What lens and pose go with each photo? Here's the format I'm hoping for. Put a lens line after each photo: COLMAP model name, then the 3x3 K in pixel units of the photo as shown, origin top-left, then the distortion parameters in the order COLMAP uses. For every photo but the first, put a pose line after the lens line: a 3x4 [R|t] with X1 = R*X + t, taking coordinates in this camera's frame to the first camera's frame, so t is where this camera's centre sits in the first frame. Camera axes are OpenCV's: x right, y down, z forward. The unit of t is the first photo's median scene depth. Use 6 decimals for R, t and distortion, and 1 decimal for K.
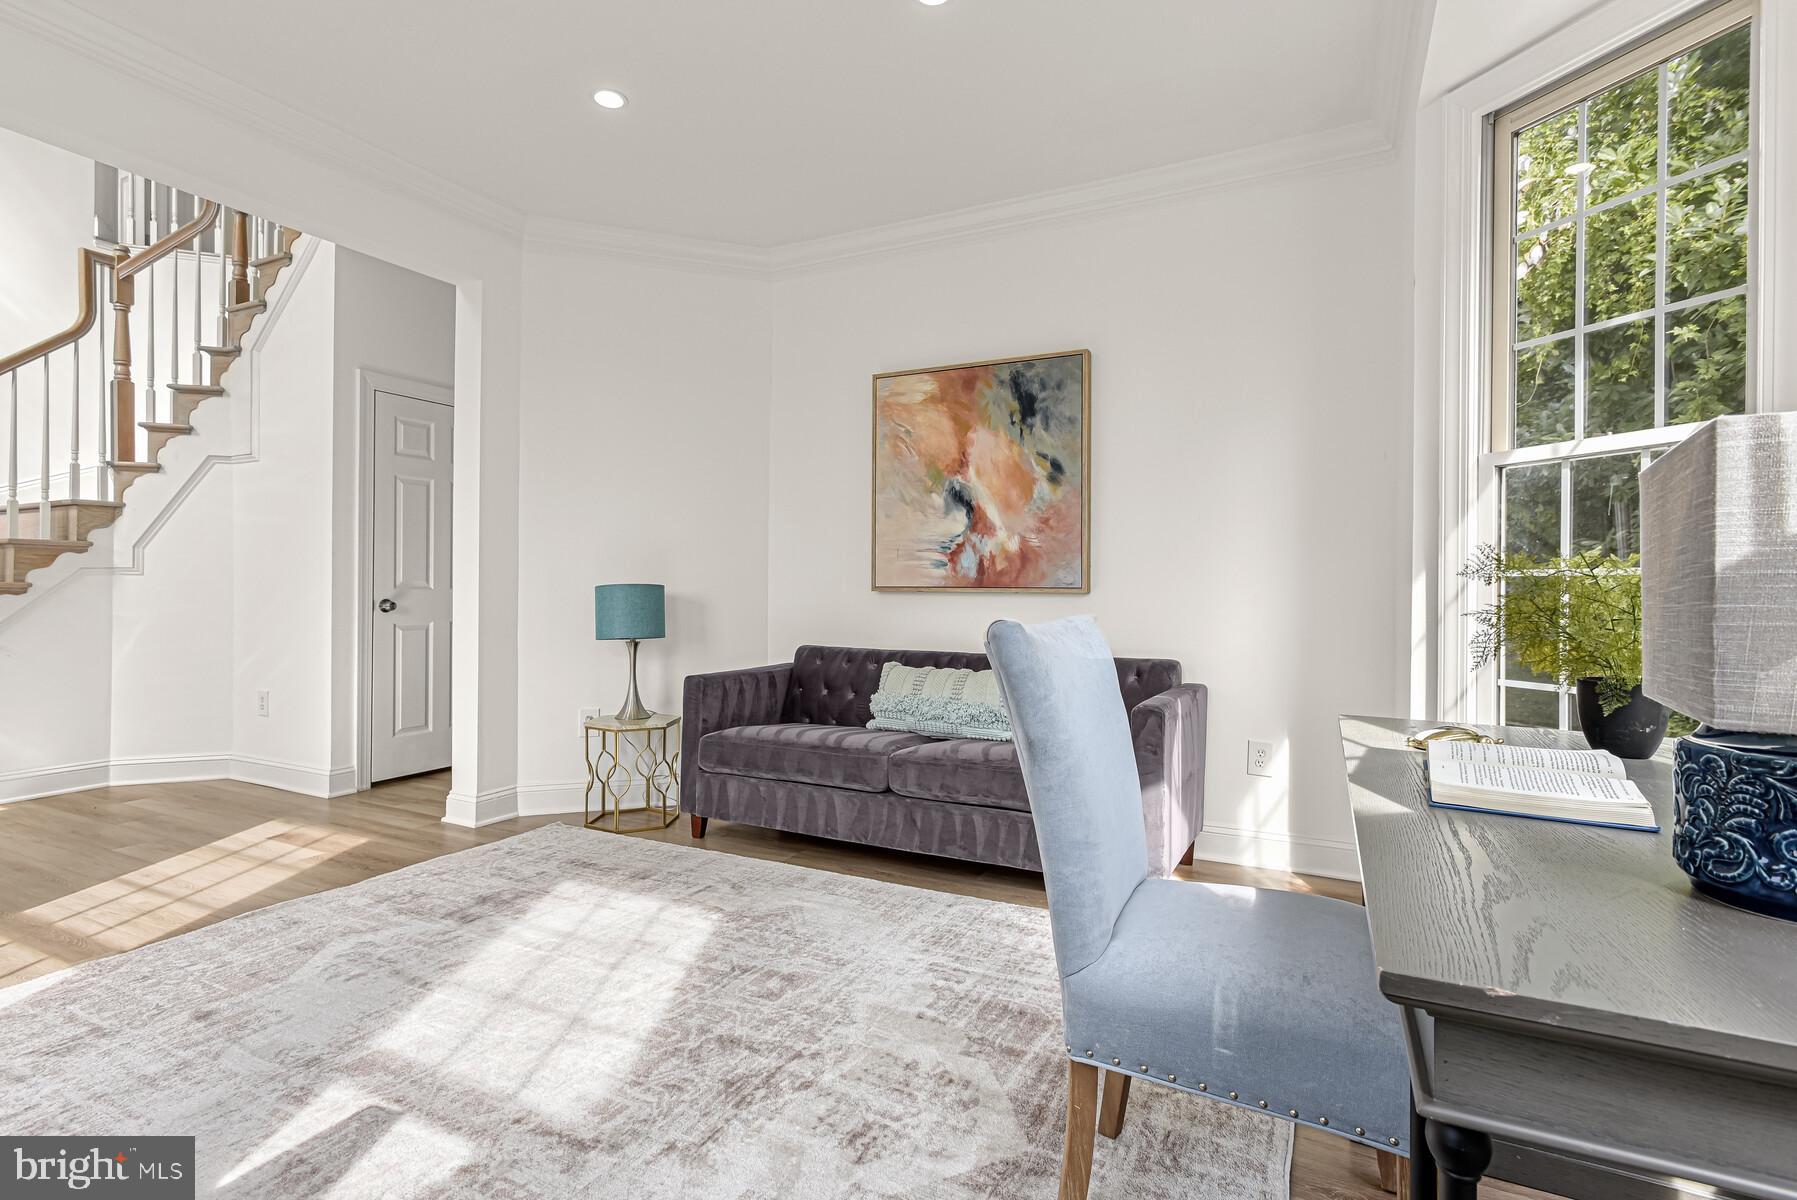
lens RADIAL K [[849.4, 0, 911.5], [0, 849.4, 587.9], [0, 0, 1]] dist [-0.031098, 0.026657]
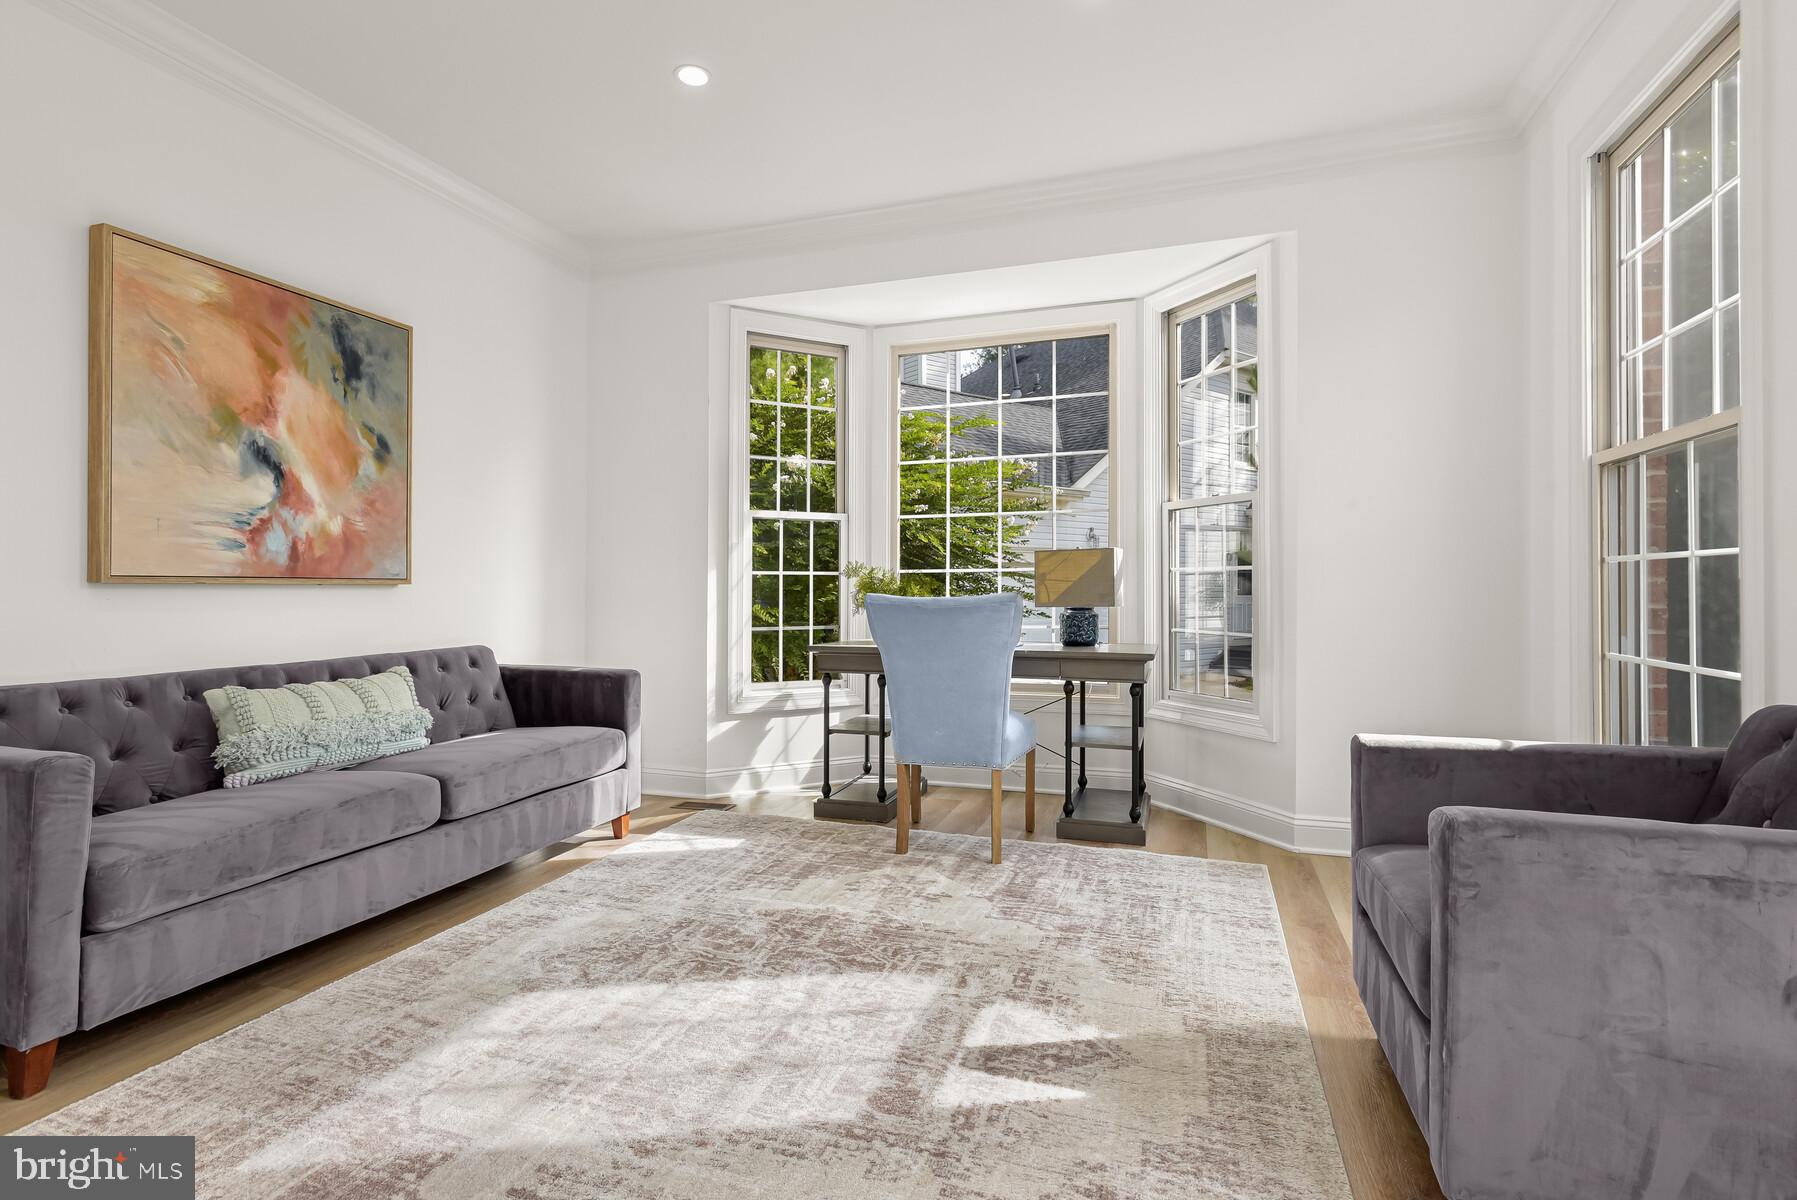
lens RADIAL K [[849.4, 0, 911.5], [0, 849.4, 587.9], [0, 0, 1]] dist [-0.031098, 0.026657]
pose [[-0.133339, -0.006216, 0.991051, -0.770222], [-0.004344, 0.999974, 0.005688, 0.001985], [-0.991061, -0.003546, -0.133363, 0.548669]]
